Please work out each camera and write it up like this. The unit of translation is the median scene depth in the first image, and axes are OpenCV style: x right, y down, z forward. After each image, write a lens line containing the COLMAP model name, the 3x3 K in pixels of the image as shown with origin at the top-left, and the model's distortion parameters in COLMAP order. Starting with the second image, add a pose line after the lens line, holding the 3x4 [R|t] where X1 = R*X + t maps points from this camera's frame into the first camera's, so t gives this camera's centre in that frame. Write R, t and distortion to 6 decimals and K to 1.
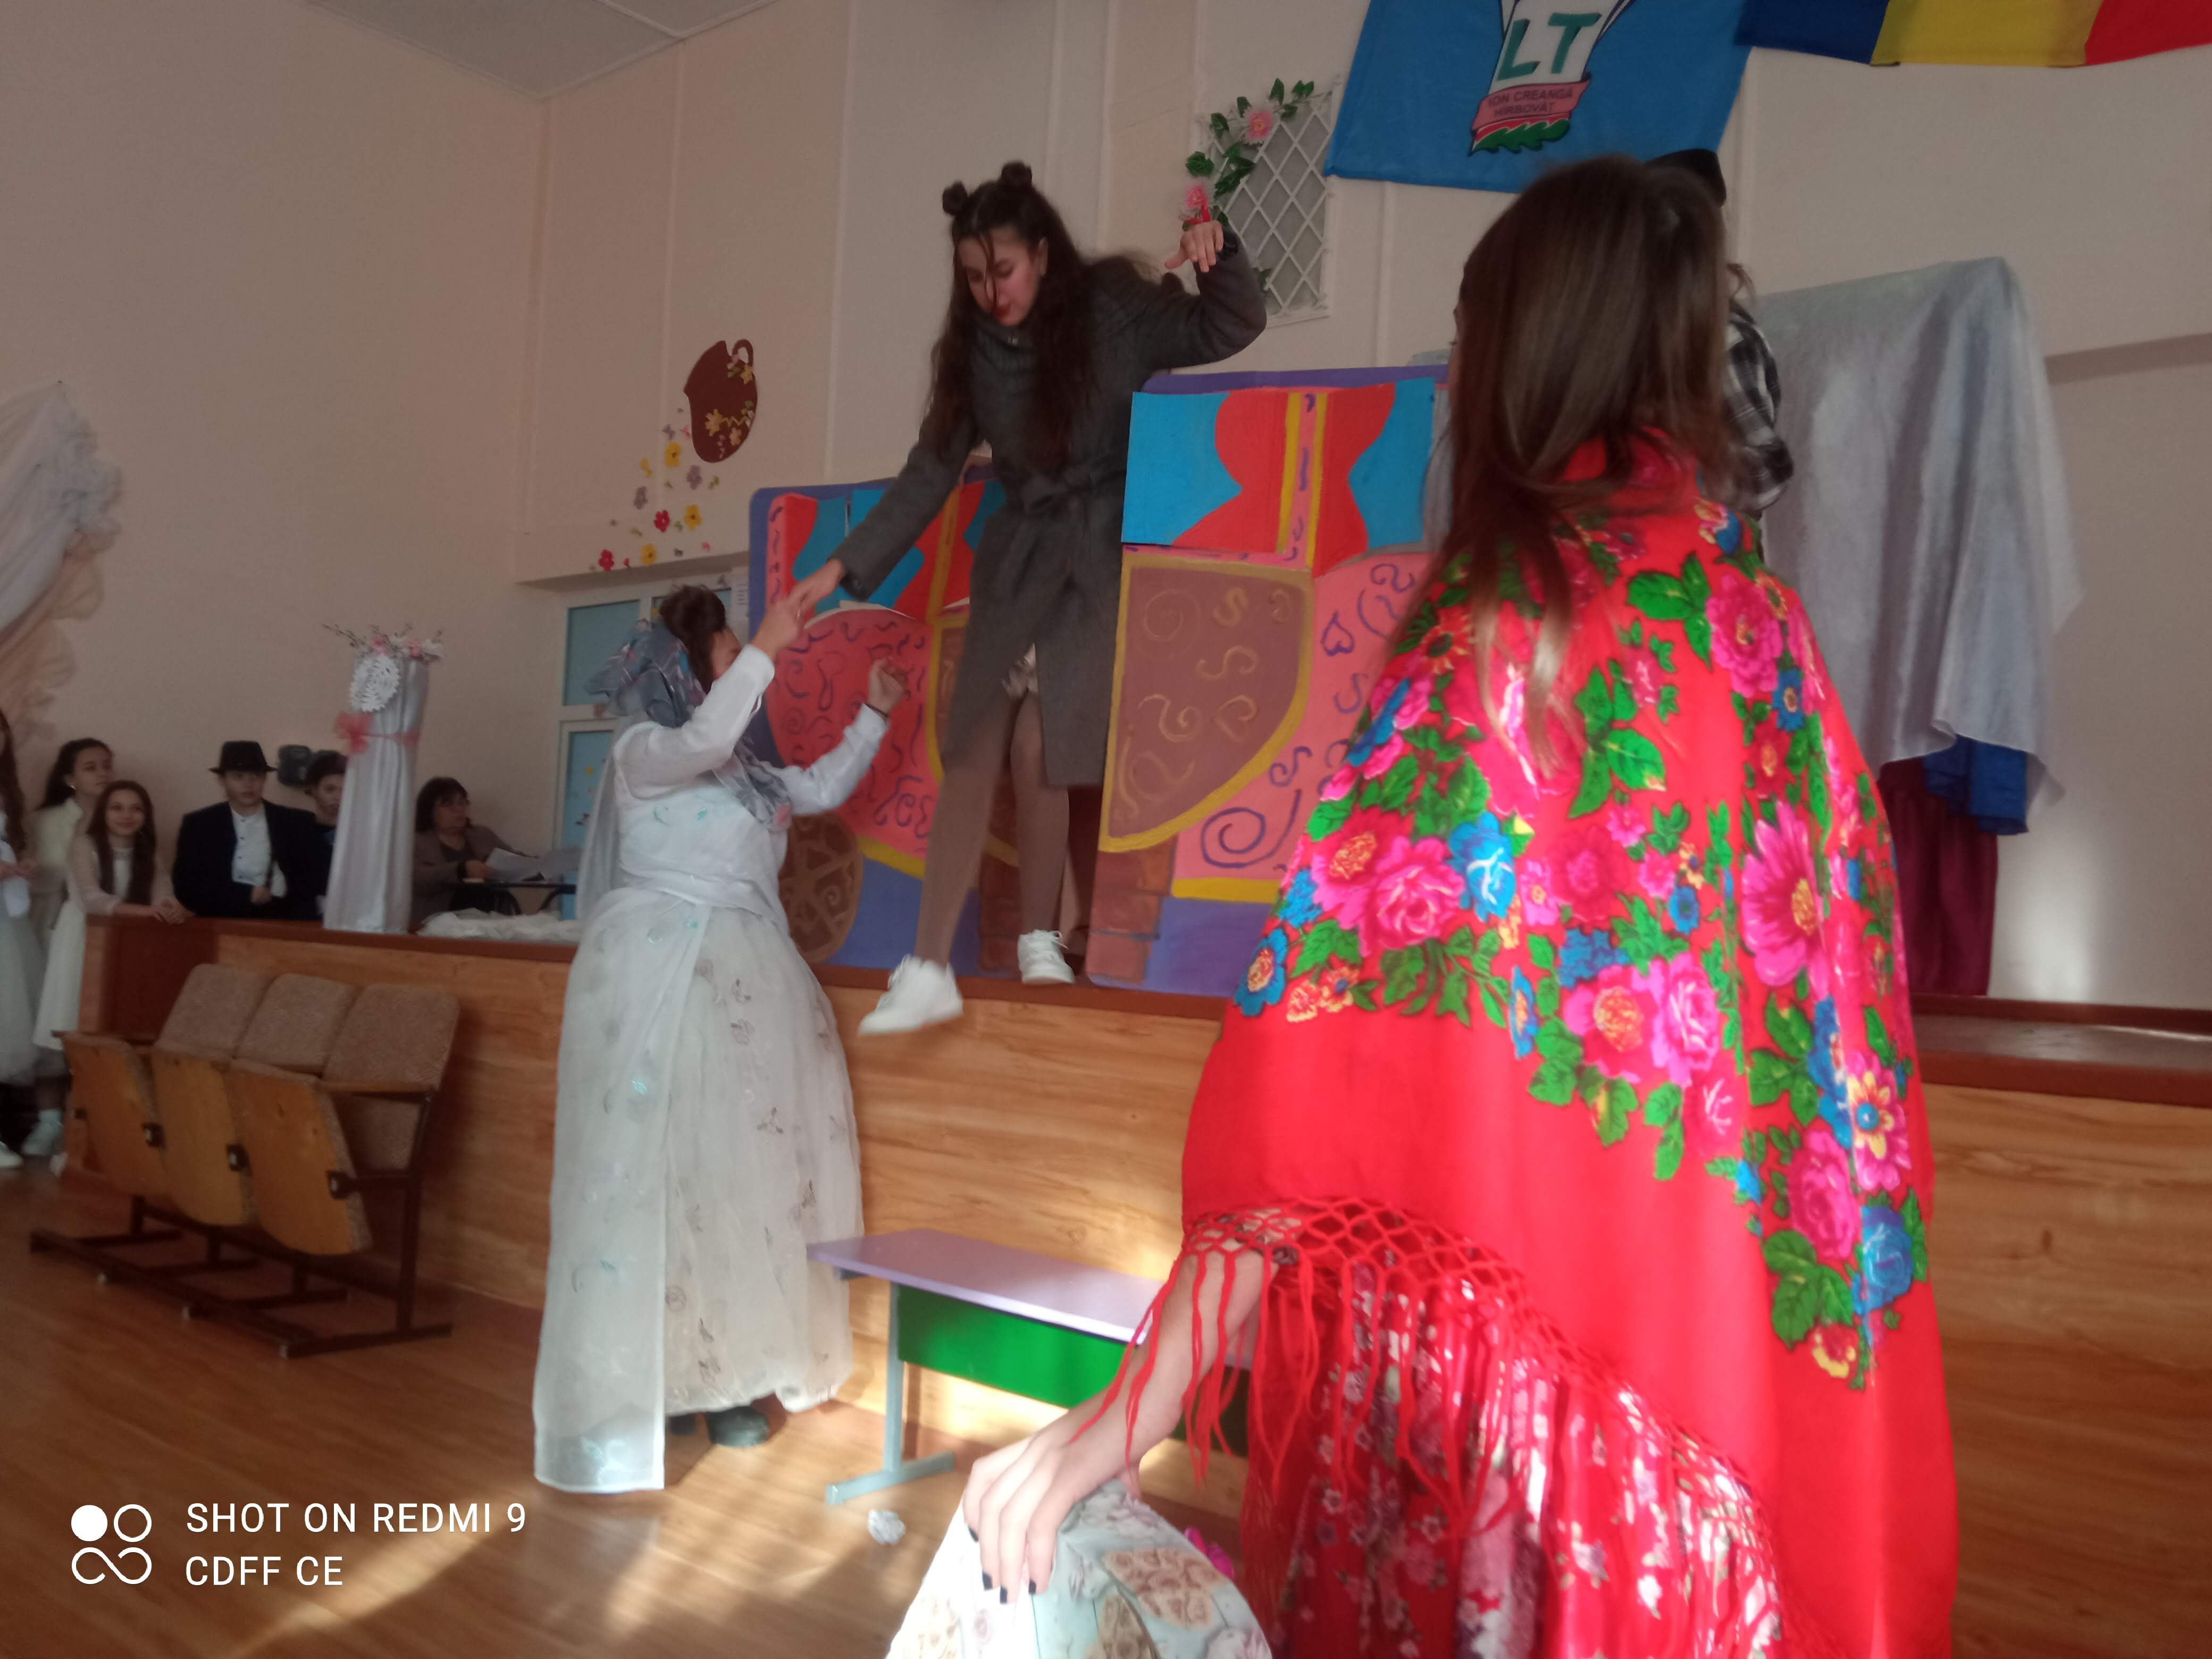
lens RADIAL K [[1761.4, 0, 1106.7], [0, 1761.4, 851.7], [0, 0, 1]] dist [0.094532, -0.187501]
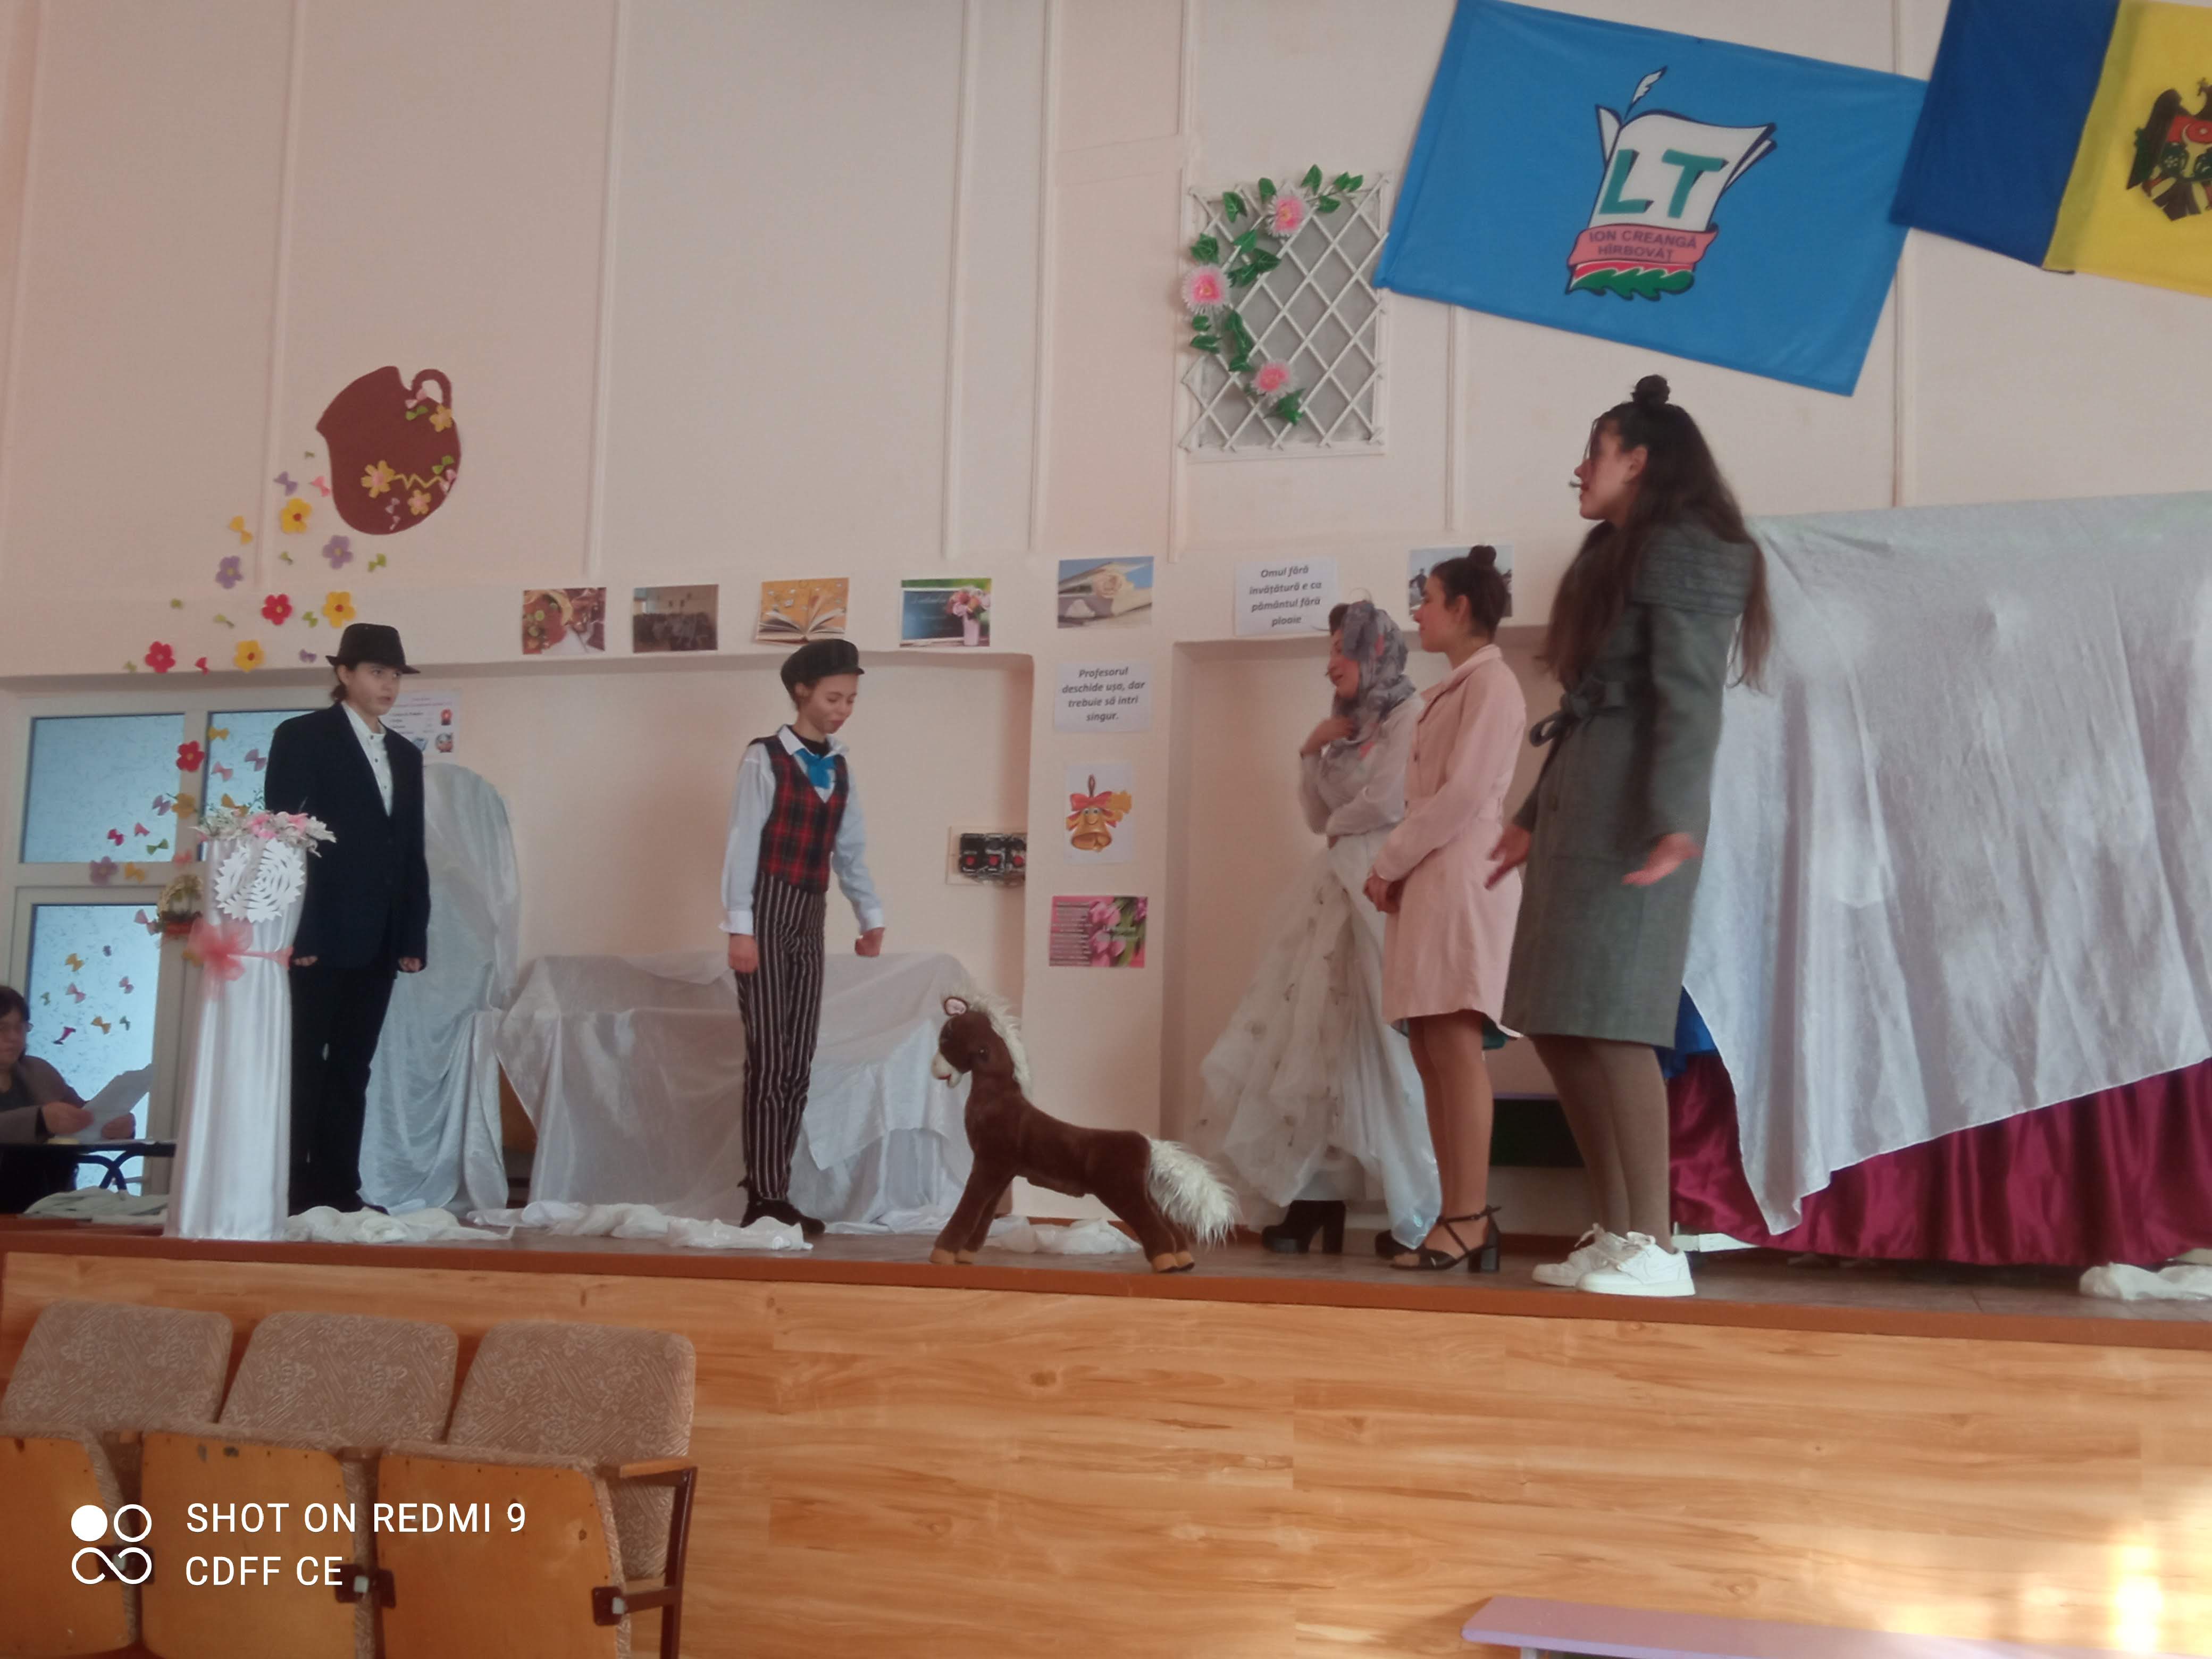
lens RADIAL K [[2525.2, 0, 1087.4], [0, 2525.2, 842.3], [0, 0, 1]] dist [0.123546, -0.276881]
pose [[0.929027, 0.023126, 0.369288, -0.473850], [0.002238, 0.997675, -0.068110, -0.040139], [-0.370004, 0.064103, 0.926816, -0.048034]]
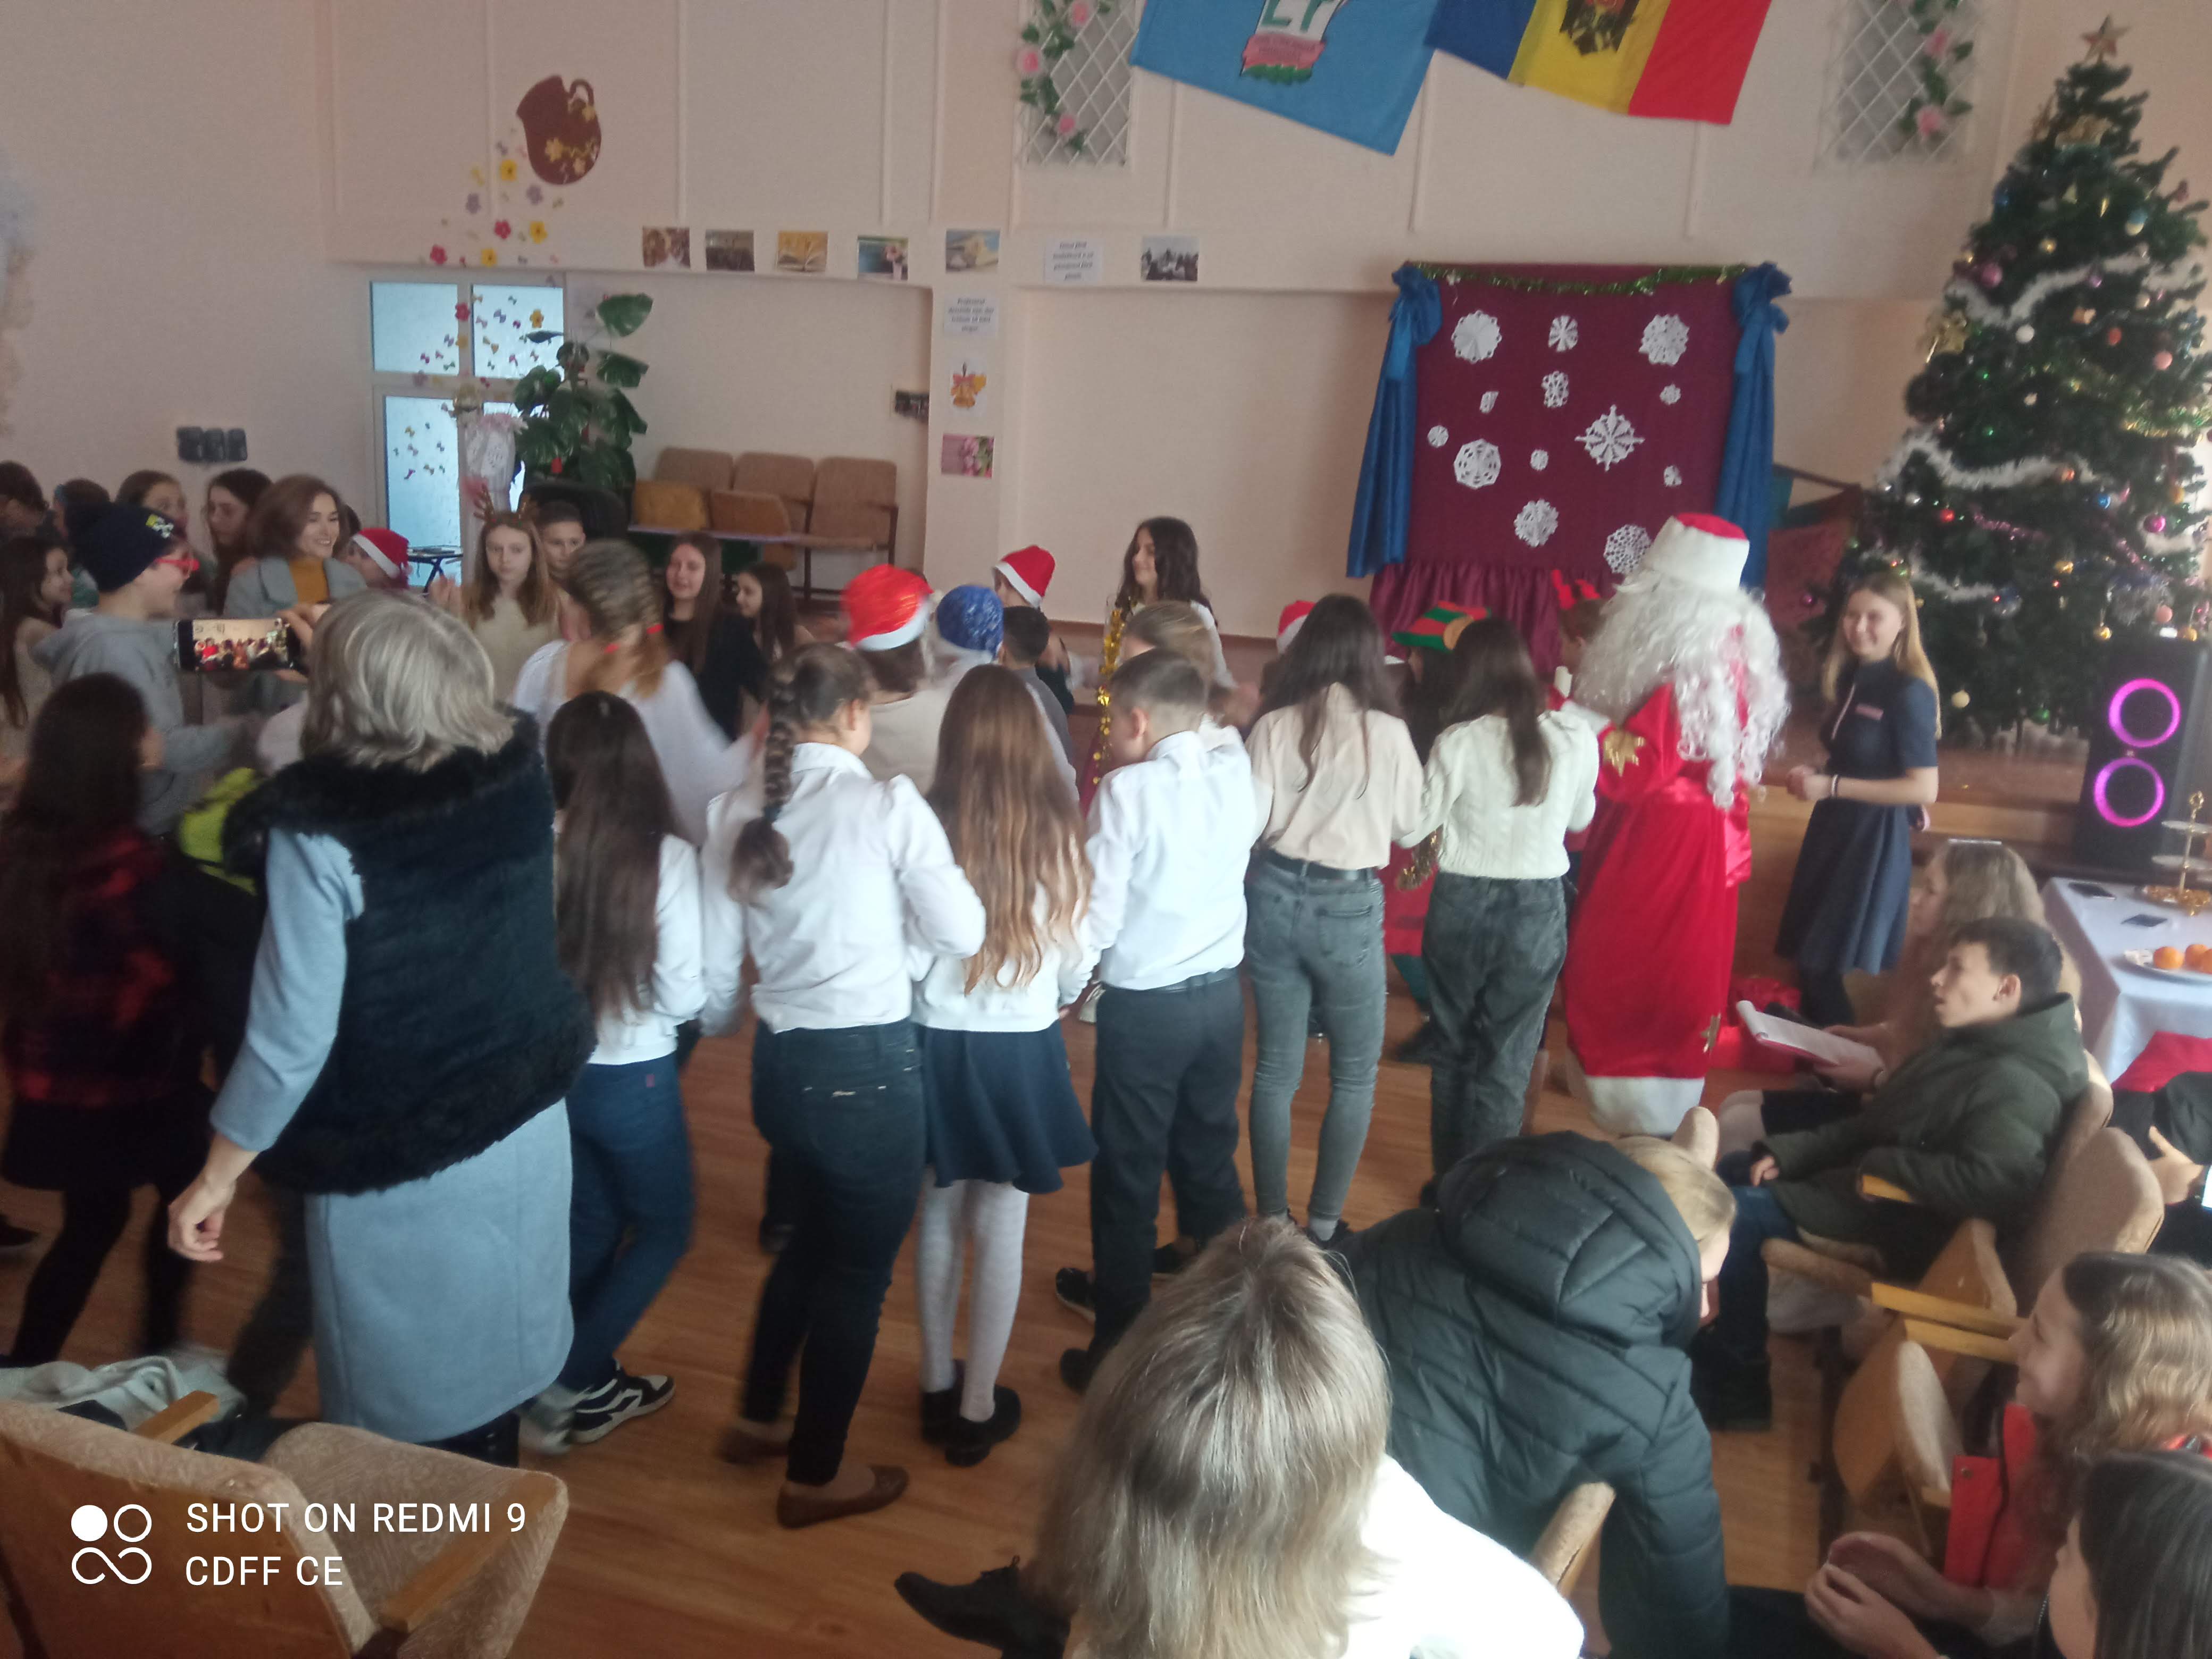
lens RADIAL K [[1781.4, 0, 1096.4], [0, 1781.4, 841.6], [0, 0, 1]] dist [0.089990, -0.158754]
pose [[0.942423, -0.070902, 0.326822, -0.439431], [-0.021268, 0.962582, 0.270156, -0.187280], [-0.333747, -0.261552, 0.905651, -0.464534]]
